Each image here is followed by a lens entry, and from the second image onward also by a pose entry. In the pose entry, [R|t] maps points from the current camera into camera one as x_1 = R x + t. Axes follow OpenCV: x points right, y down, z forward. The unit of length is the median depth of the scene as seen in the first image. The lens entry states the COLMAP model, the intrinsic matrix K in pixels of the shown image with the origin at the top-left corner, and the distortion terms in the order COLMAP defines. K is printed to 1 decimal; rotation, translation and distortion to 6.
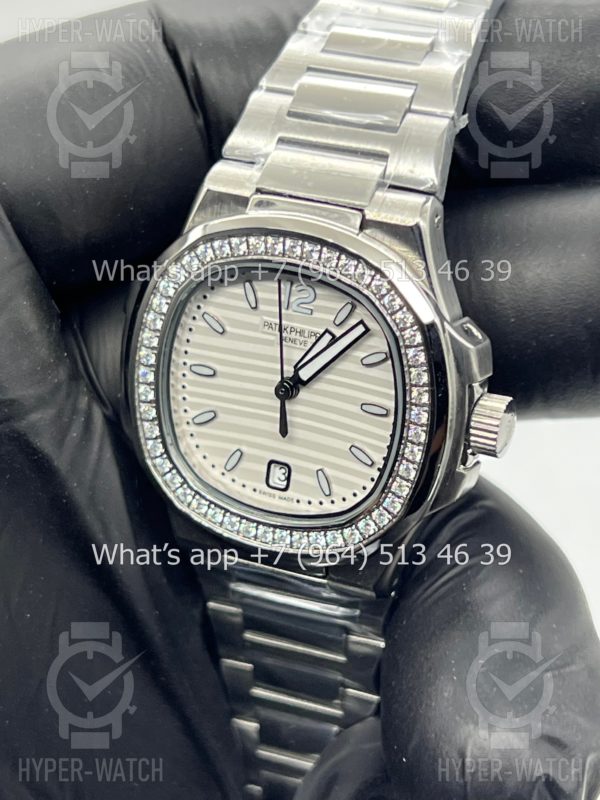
lens RADIAL K [[1997.0, 0, 297.9], [0, 1997.0, 403.1], [0, 0, 1]] dist [0.307998, 0.000000]
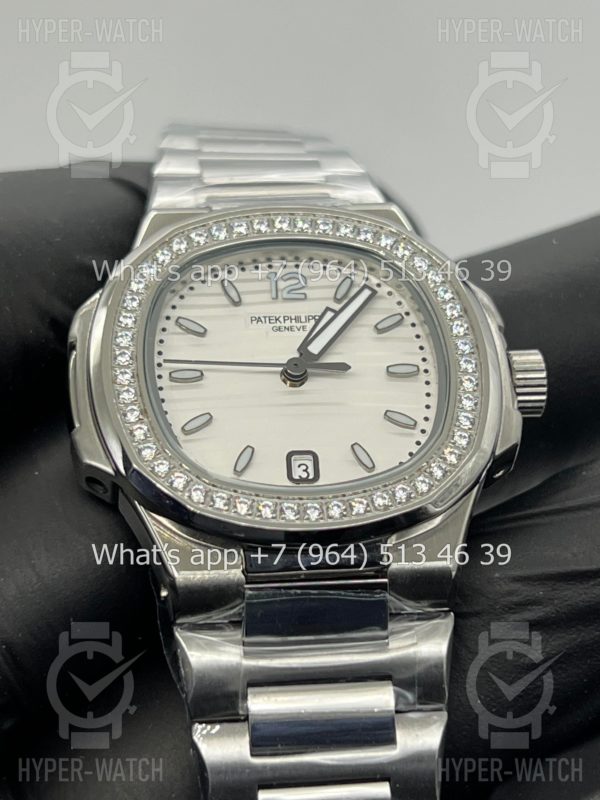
lens RADIAL K [[1997.0, 0, 280.4], [0, 1997.0, 404.5], [0, 0, 1]] dist [0.307998, 0.000000]
pose [[0.863417, 0.107101, 0.492991, -0.439235], [0.298145, 0.679971, -0.669887, 0.584725], [-0.406965, 0.725375, 0.555167, 0.532271]]
